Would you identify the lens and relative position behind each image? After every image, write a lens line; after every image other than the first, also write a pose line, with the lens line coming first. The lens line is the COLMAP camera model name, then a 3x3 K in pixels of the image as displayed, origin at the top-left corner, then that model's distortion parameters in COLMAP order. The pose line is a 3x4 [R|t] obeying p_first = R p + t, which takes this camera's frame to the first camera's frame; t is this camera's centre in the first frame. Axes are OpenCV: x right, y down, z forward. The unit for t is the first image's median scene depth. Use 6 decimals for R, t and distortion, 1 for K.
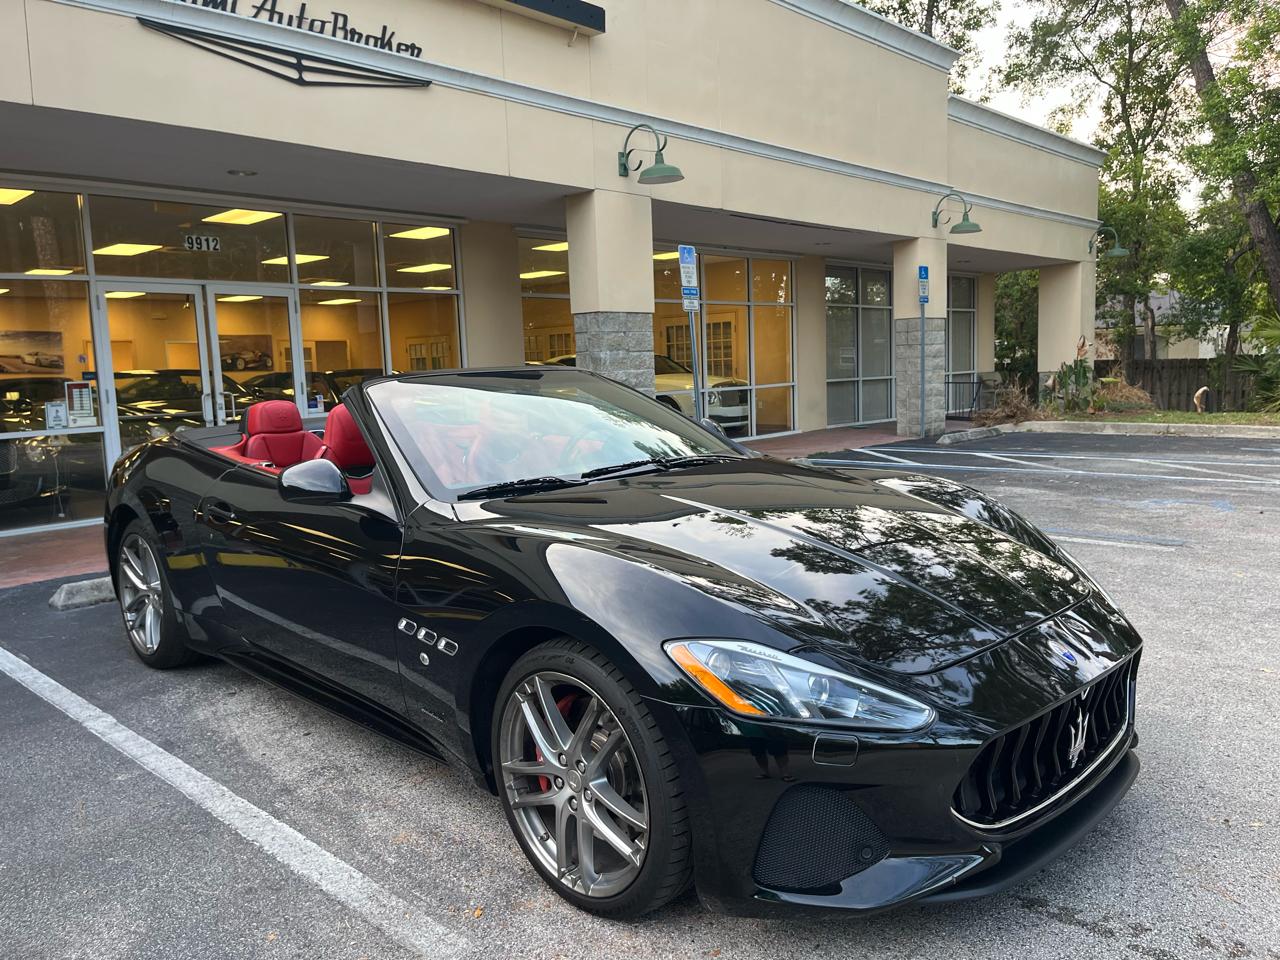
lens RADIAL K [[965.2, 0, 650.9], [0, 965.2, 480.0], [0, 0, 1]] dist [0.063882, -0.094282]
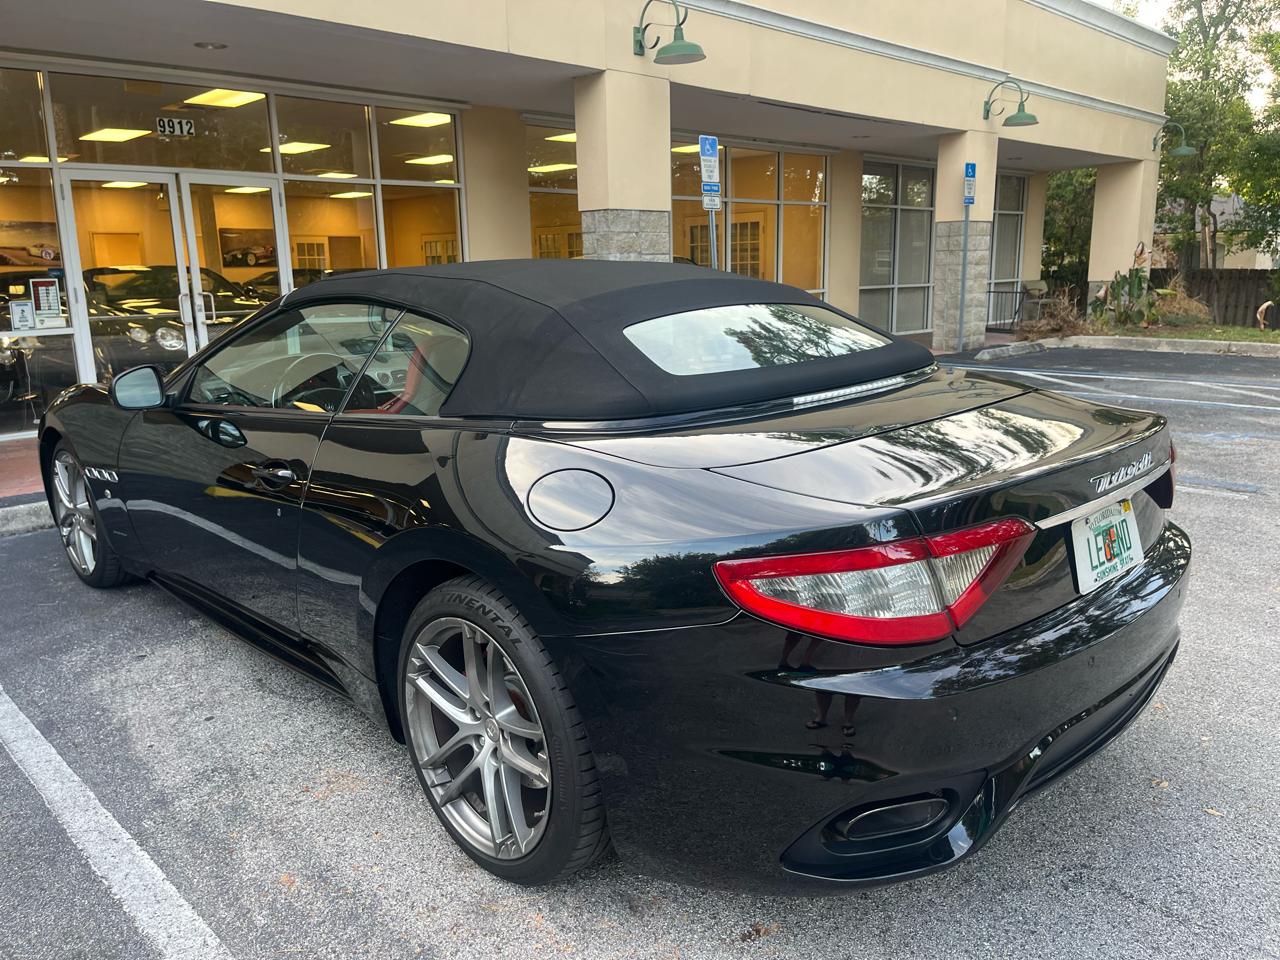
lens RADIAL K [[965.2, 0, 641.8], [0, 965.2, 477.0], [0, 0, 1]] dist [0.063882, -0.094282]
pose [[0.999071, 0.023512, -0.036105, 0.018652], [-0.019912, 0.995083, 0.097024, -0.014644], [0.038208, -0.096215, 0.994627, 0.080002]]
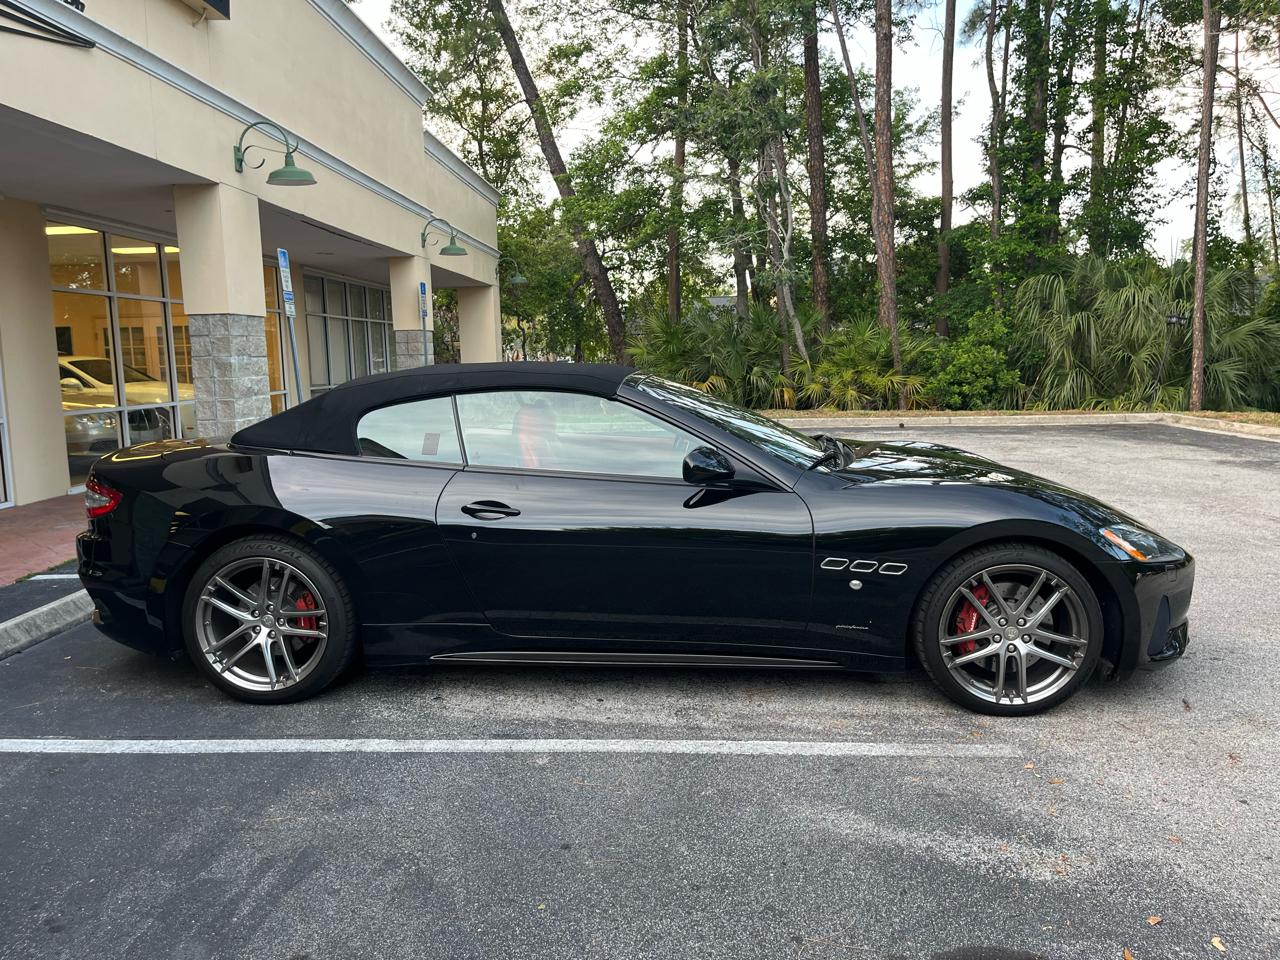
lens RADIAL K [[965.2, 0, 627.1], [0, 965.2, 471.7], [0, 0, 1]] dist [0.063882, -0.094282]
pose [[0.768073, -0.062703, 0.637285, -0.414731], [0.074566, 0.997182, 0.008244, -0.002382], [-0.636006, 0.041188, 0.770584, 0.048017]]
